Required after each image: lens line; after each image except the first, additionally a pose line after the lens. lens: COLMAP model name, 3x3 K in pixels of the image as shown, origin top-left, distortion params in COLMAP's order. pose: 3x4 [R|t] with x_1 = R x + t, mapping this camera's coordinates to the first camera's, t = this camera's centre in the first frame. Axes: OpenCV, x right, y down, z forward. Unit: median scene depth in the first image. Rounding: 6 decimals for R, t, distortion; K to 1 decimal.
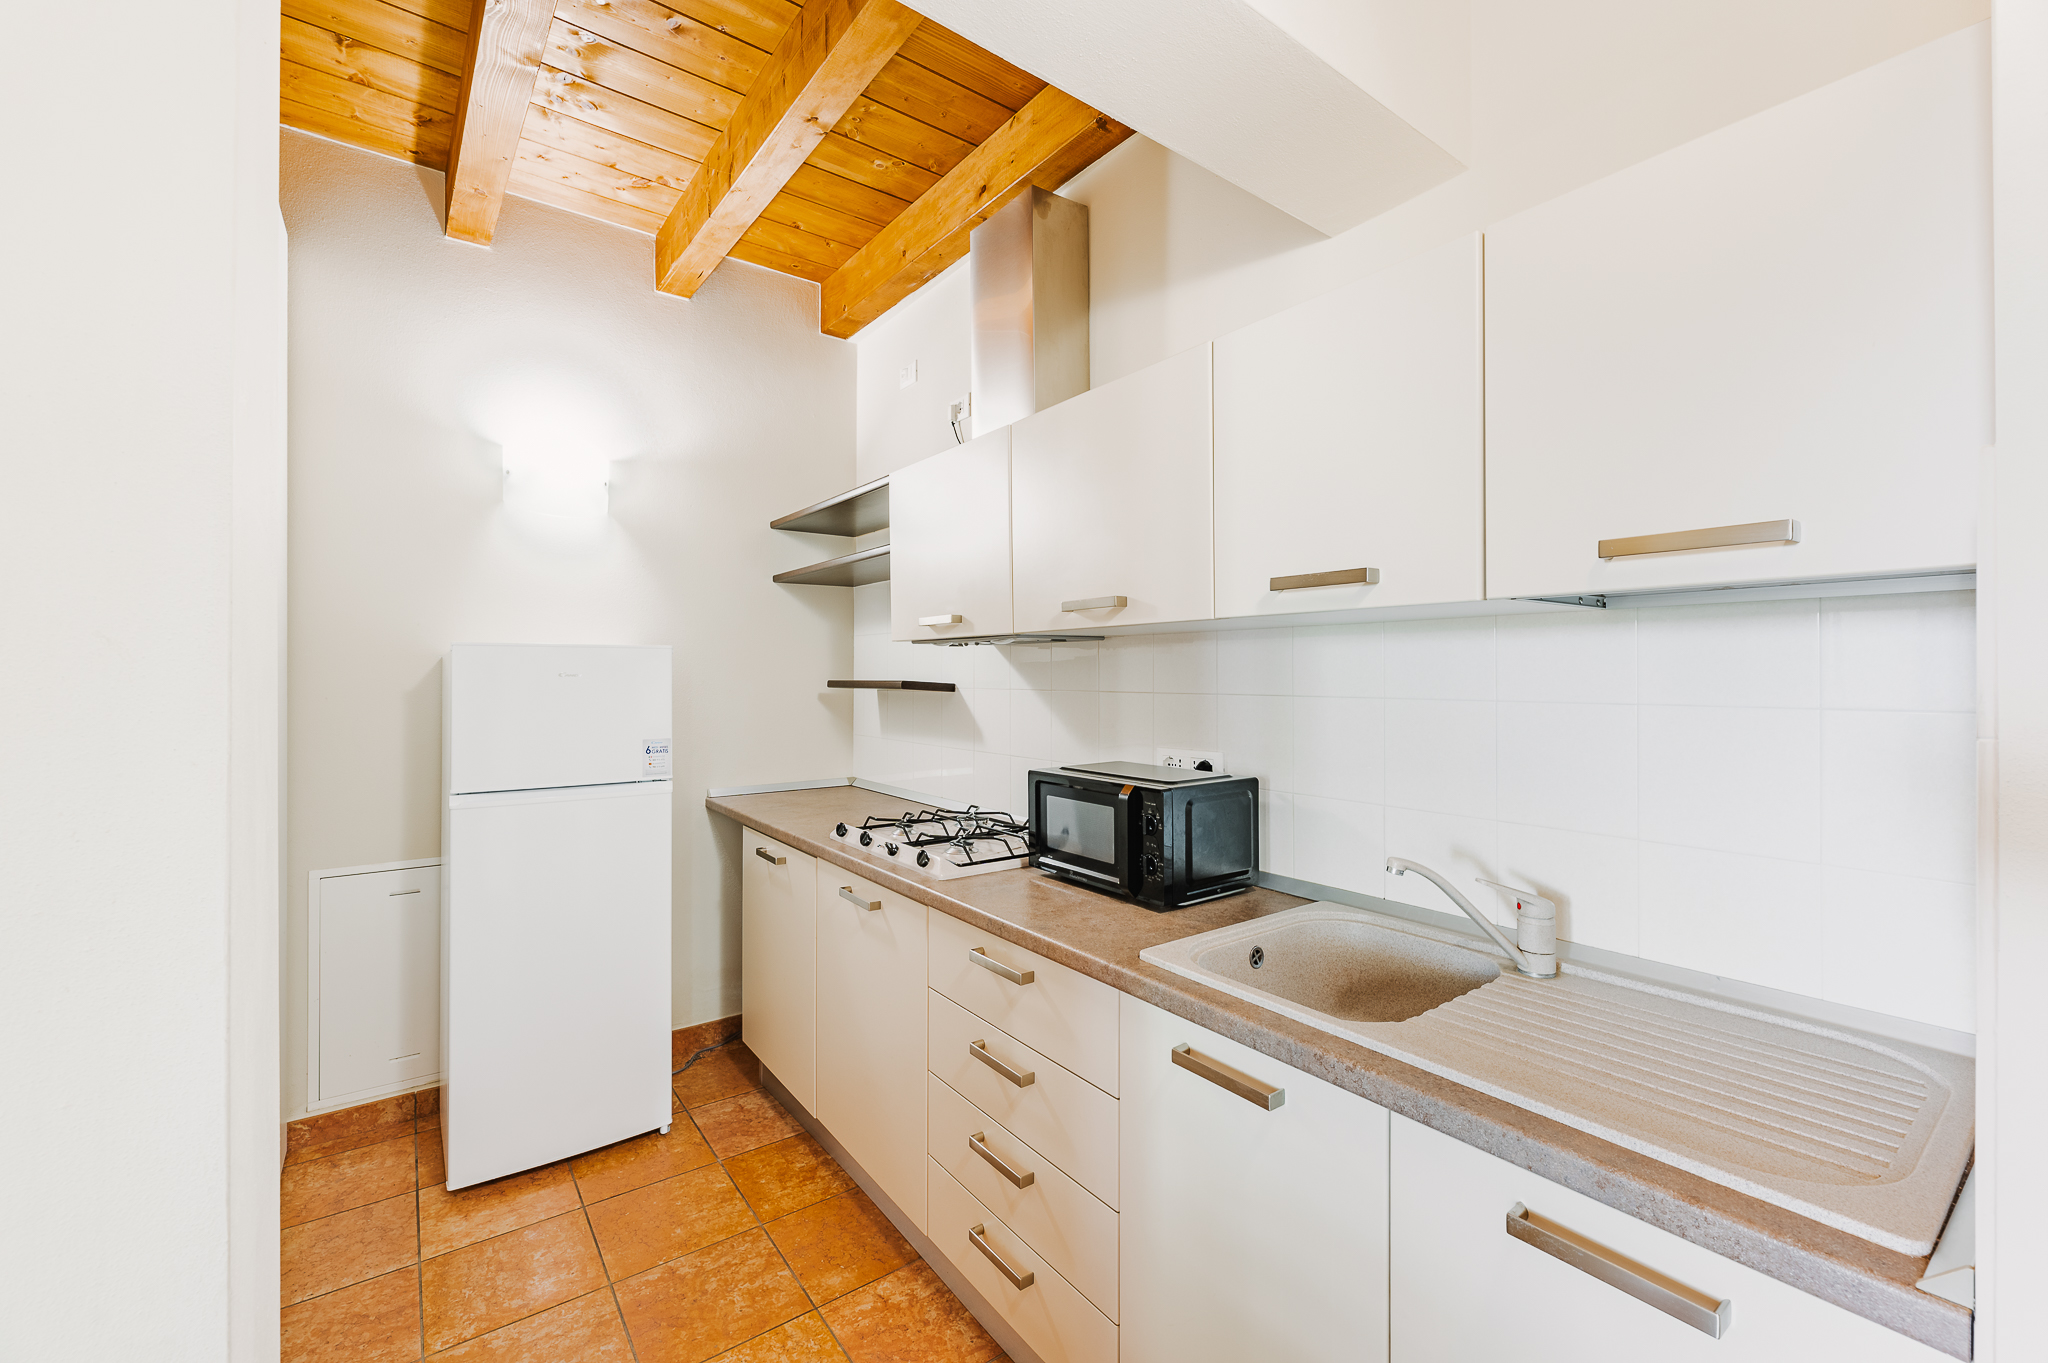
lens RADIAL K [[834.3, 0, 1033.7], [0, 834.3, 673.8], [0, 0, 1]] dist [0.000330, -0.000561]
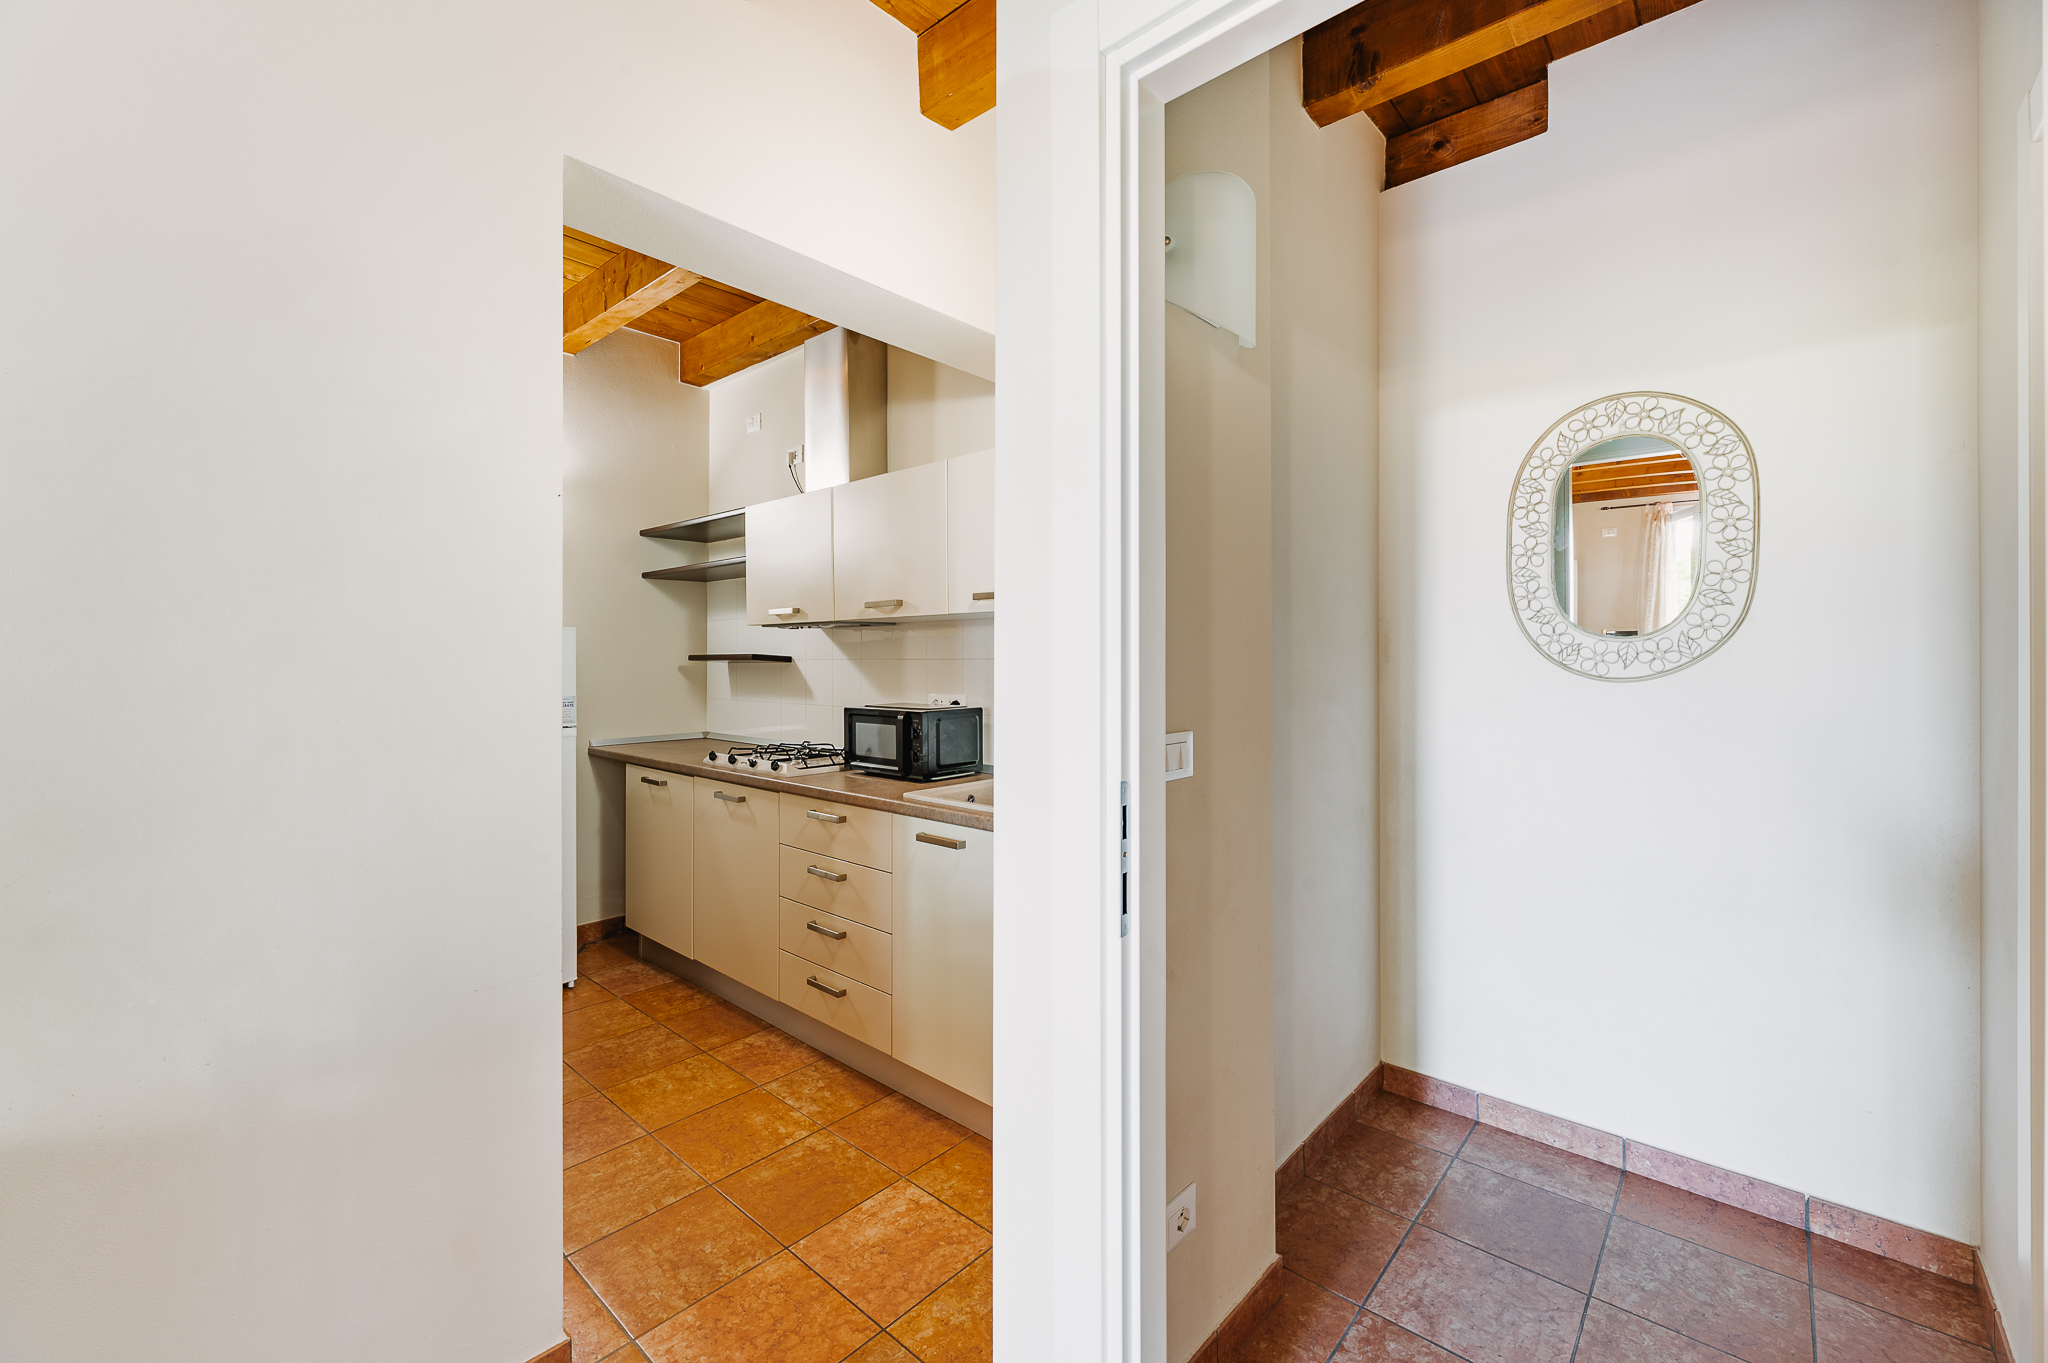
lens RADIAL K [[834.3, 0, 1021.6], [0, 834.3, 653.9], [0, 0, 1]] dist [0.000330, -0.000561]
pose [[0.981463, -0.000035, 0.191649, 0.016849], [0.001252, 0.999980, -0.006228, 0.020221], [-0.191645, 0.006353, 0.981444, -0.511503]]
